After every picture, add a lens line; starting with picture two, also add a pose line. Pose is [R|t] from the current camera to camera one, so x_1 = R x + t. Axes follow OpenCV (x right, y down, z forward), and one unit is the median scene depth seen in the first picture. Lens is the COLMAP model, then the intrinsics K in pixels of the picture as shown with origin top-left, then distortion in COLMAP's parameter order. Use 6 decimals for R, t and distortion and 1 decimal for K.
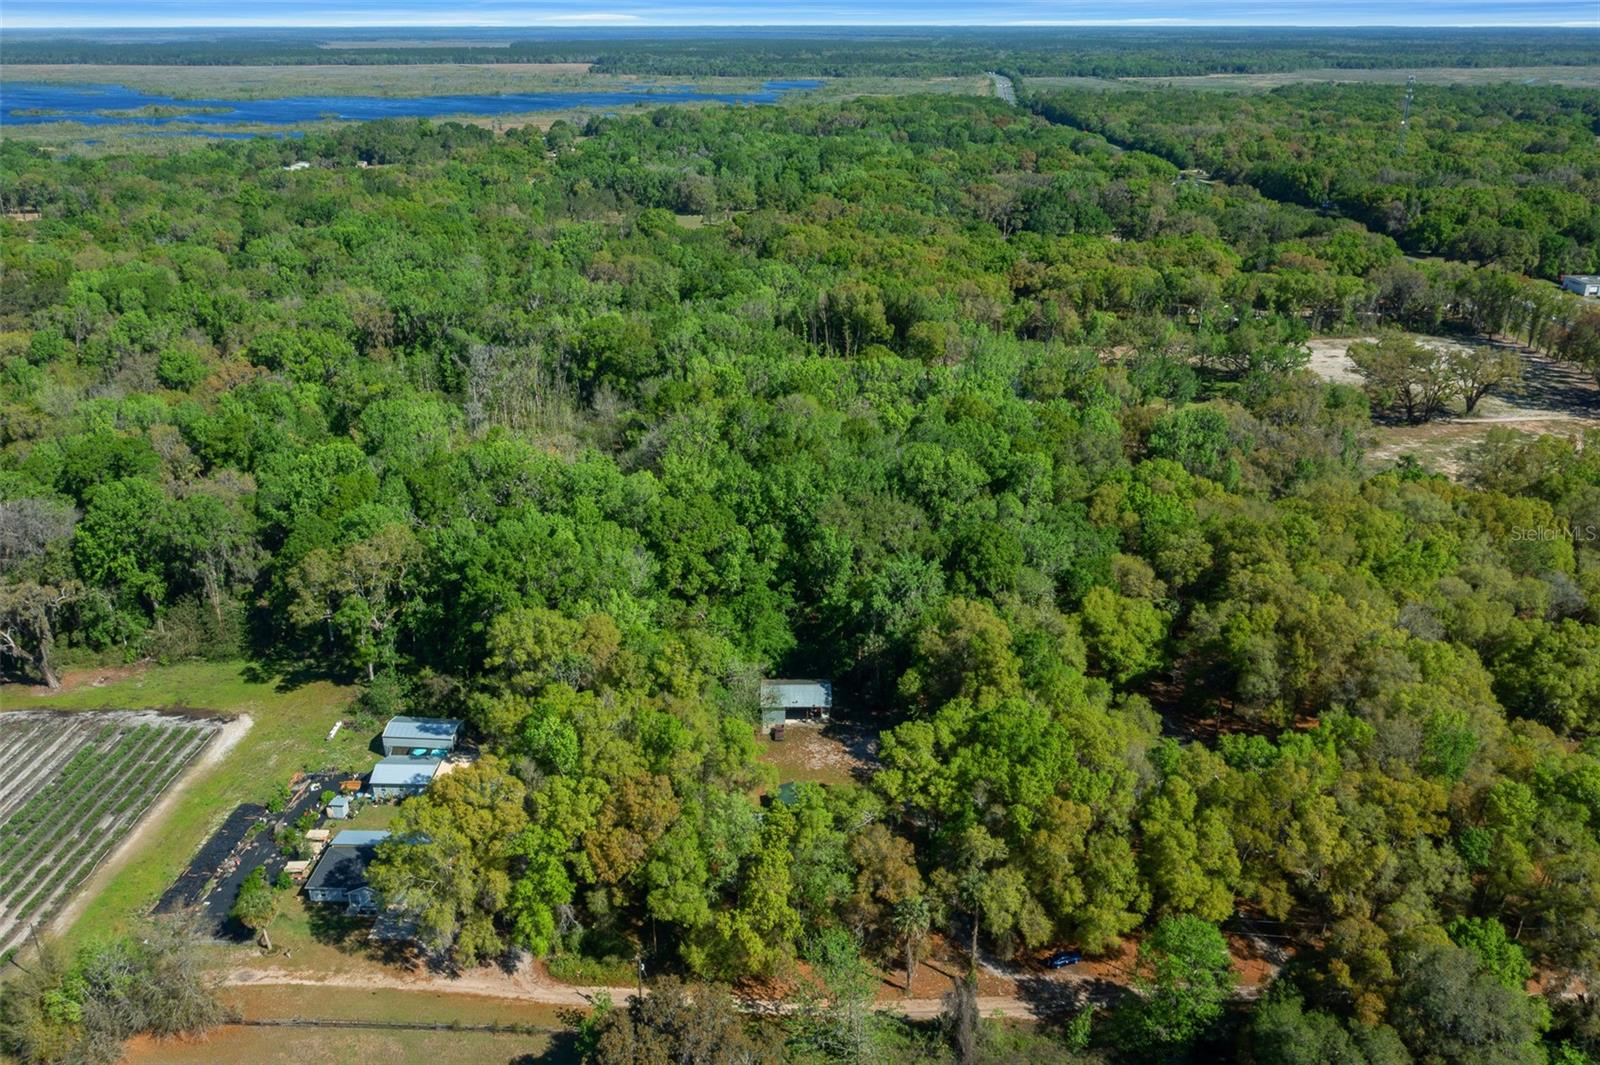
lens RADIAL K [[1297.6, 0, 800.0], [0, 1297.6, 532.5], [0, 0, 1]] dist [-0.022647, 0.014426]
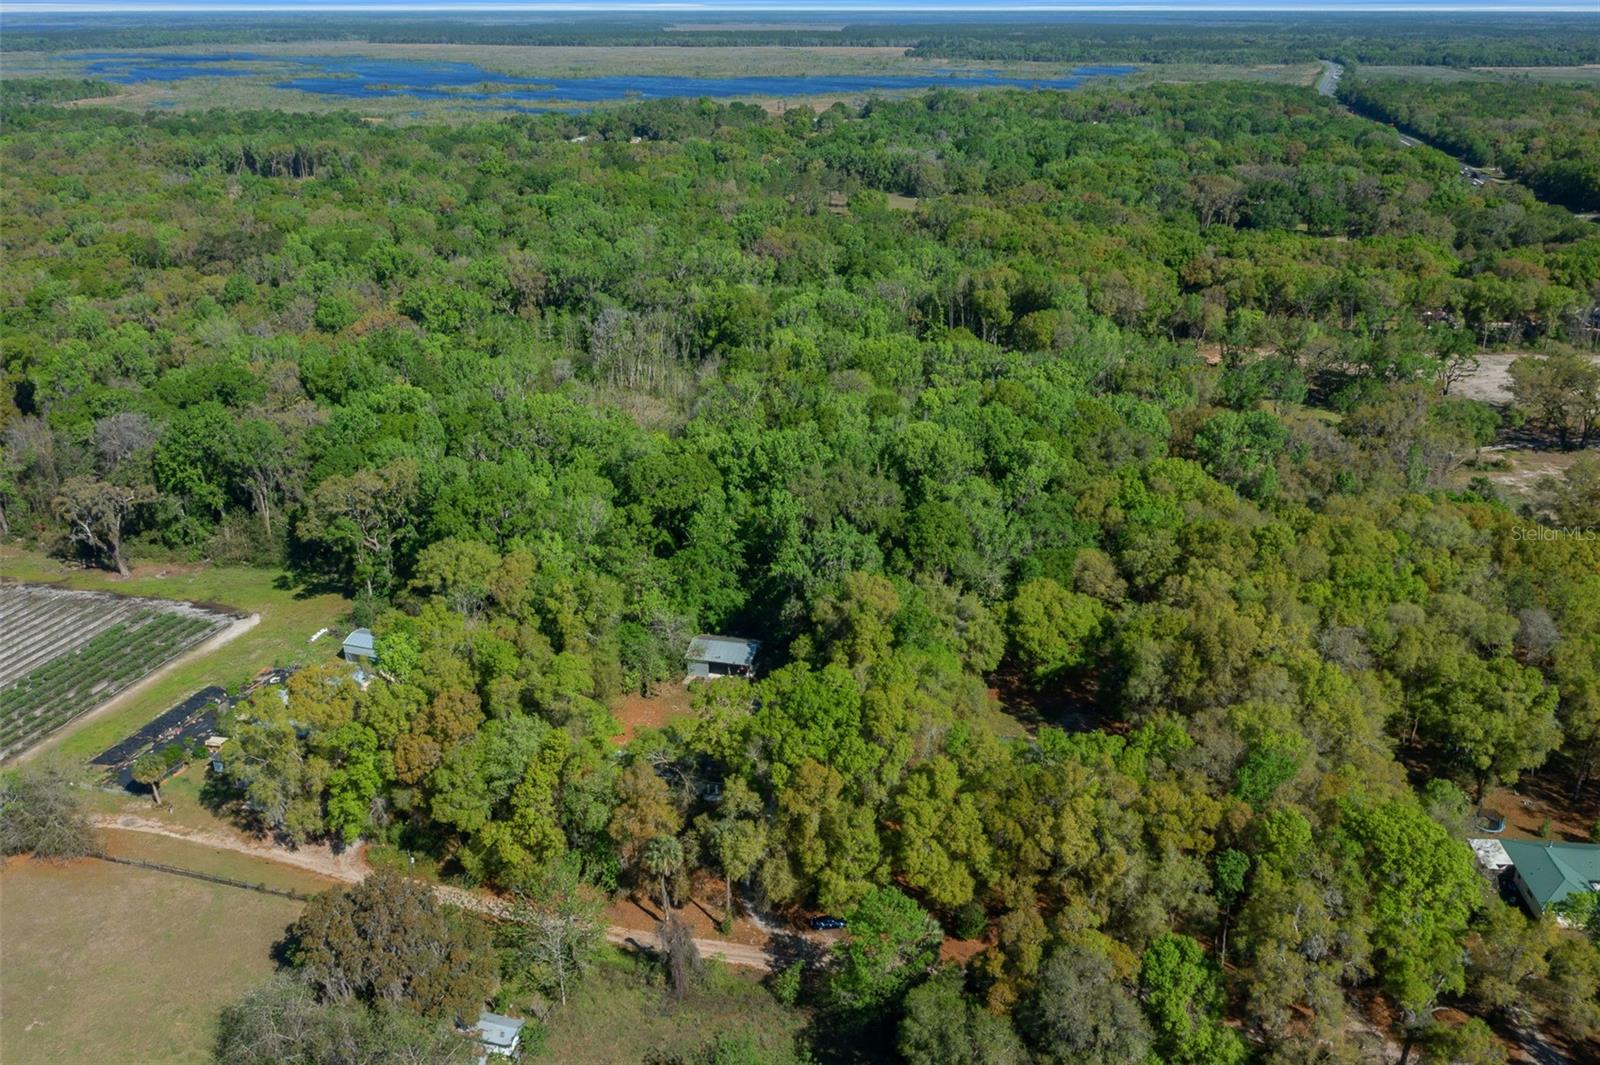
lens RADIAL K [[1301.3, 0, 795.2], [0, 1301.3, 532.9], [0, 0, 1]] dist [-0.018295, 0.013285]
pose [[0.969525, 0.091370, -0.227317, 0.264041], [-0.089157, 0.995817, 0.020009, 0.004766], [0.228194, 0.000868, 0.973615, -0.000208]]
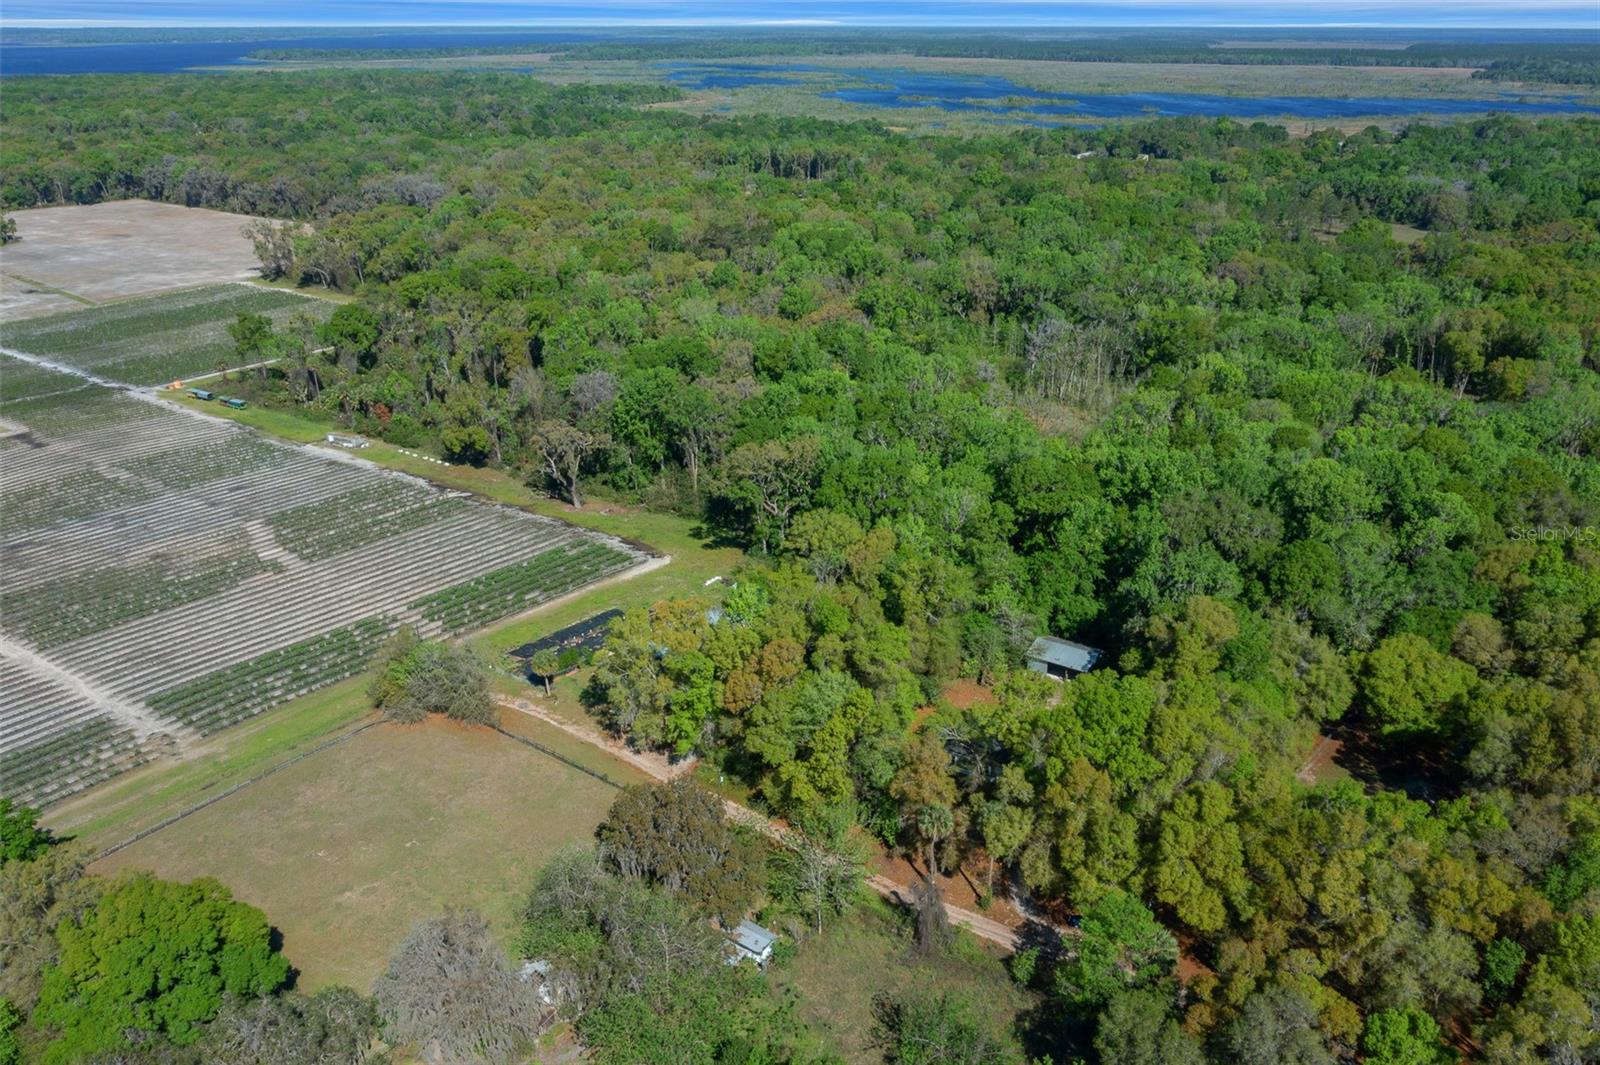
lens RADIAL K [[1289.7, 0, 805.0], [0, 1289.7, 542.3], [0, 0, 1]] dist [-0.014860, 0.007232]
pose [[0.808735, 0.219775, -0.545570, 0.357549], [-0.215261, 0.973810, 0.073189, 0.004161], [0.547367, 0.058250, 0.834863, -0.001308]]
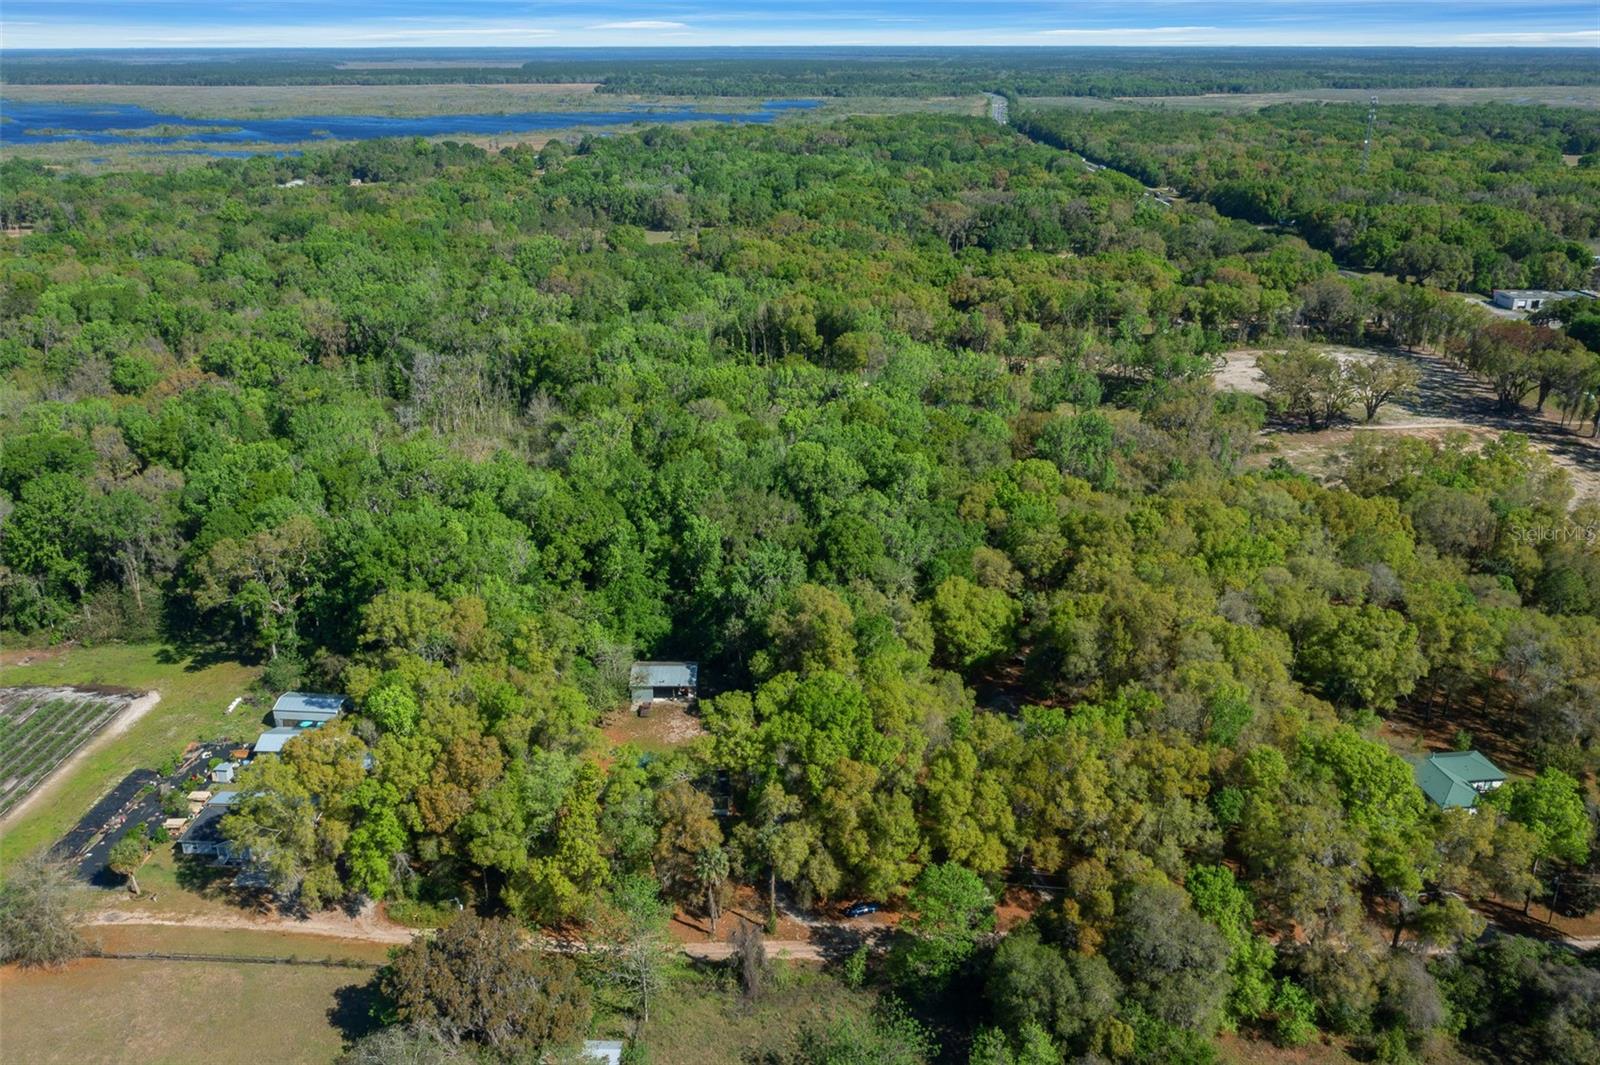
lens RADIAL K [[1284.4, 0, 795.5], [0, 1284.4, 536.1], [0, 0, 1]] dist [-0.022825, 0.015181]
pose [[0.999931, 0.003611, -0.011204, 0.109848], [-0.003700, 0.999961, -0.007966, 0.017109], [0.011175, 0.008007, 0.999905, -0.056473]]
